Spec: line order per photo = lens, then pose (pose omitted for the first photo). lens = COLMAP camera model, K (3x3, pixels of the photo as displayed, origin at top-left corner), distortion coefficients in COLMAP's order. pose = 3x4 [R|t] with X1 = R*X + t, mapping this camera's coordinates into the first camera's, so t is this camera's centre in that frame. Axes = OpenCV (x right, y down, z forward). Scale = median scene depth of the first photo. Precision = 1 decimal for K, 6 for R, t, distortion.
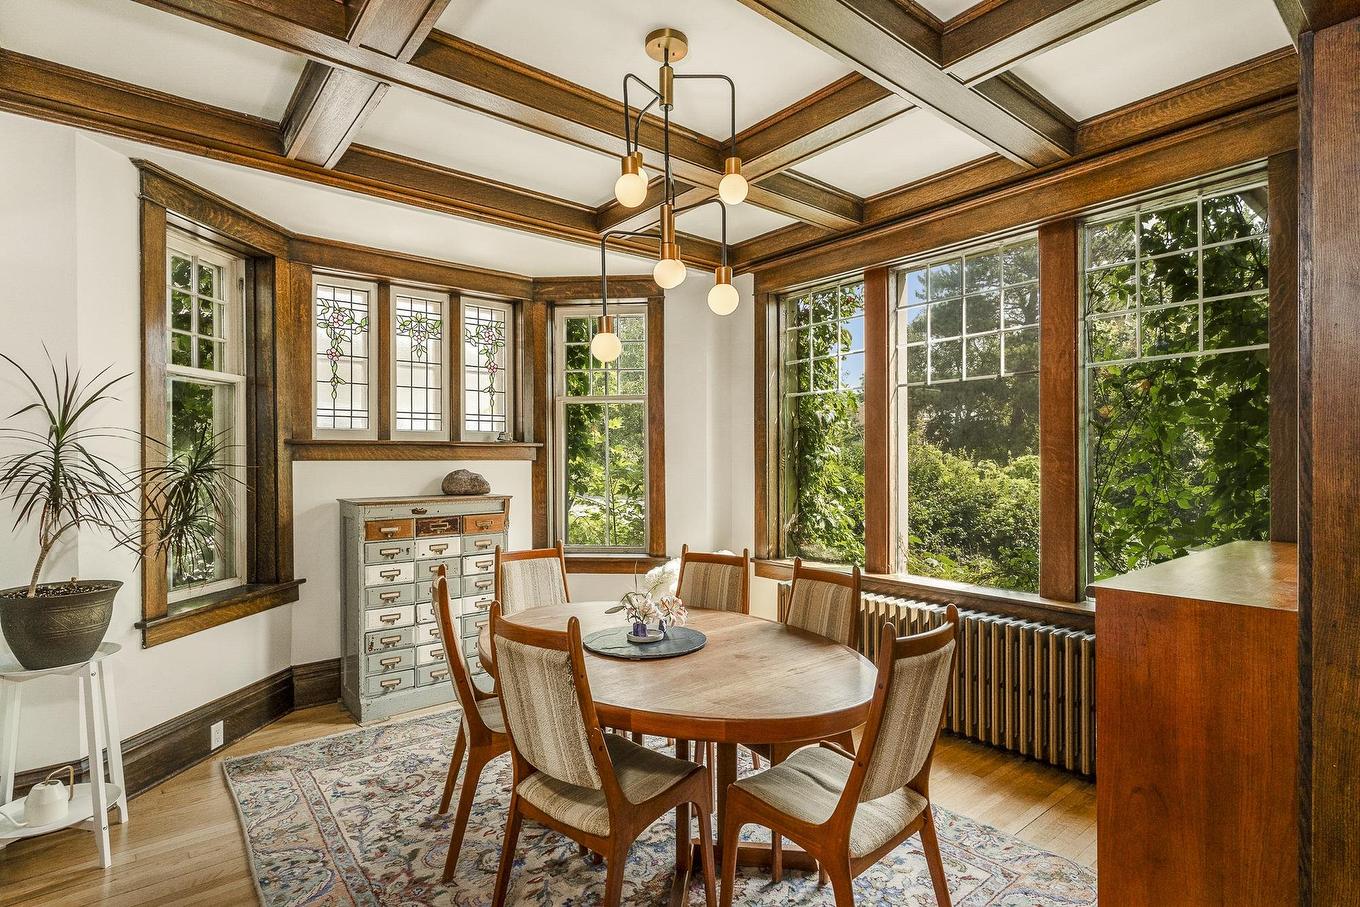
lens RADIAL K [[691.4, 0, 679.1], [0, 691.4, 456.3], [0, 0, 1]] dist [0.005608, -0.000187]
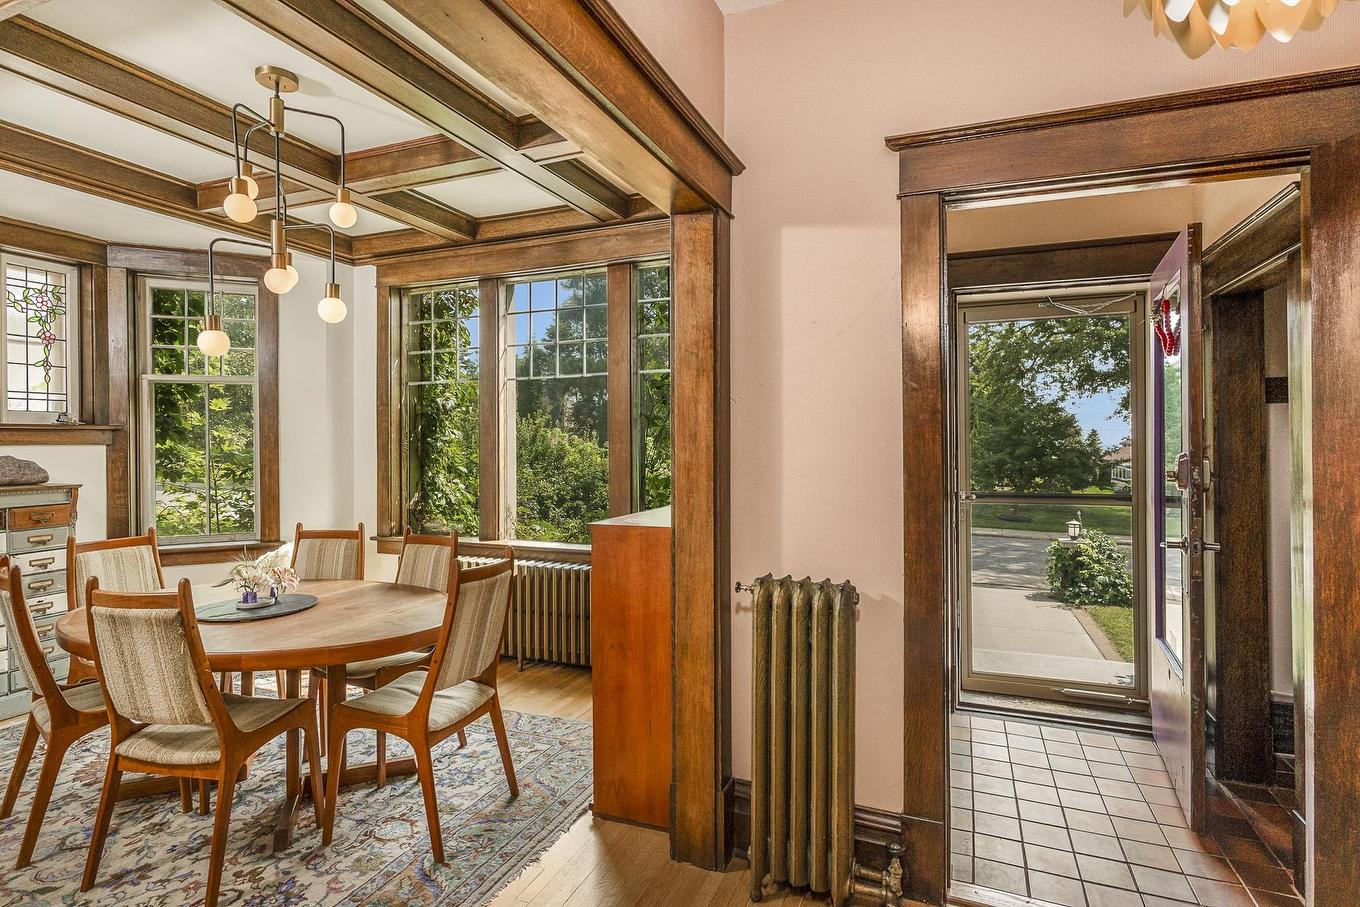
lens RADIAL K [[691.4, 0, 676.7], [0, 691.4, 436.2], [0, 0, 1]] dist [0.005608, -0.000187]
pose [[0.878490, -0.000536, 0.477760, 0.008952], [0.001703, 0.999997, -0.002011, -0.003189], [-0.477757, 0.002580, 0.878488, -0.199022]]
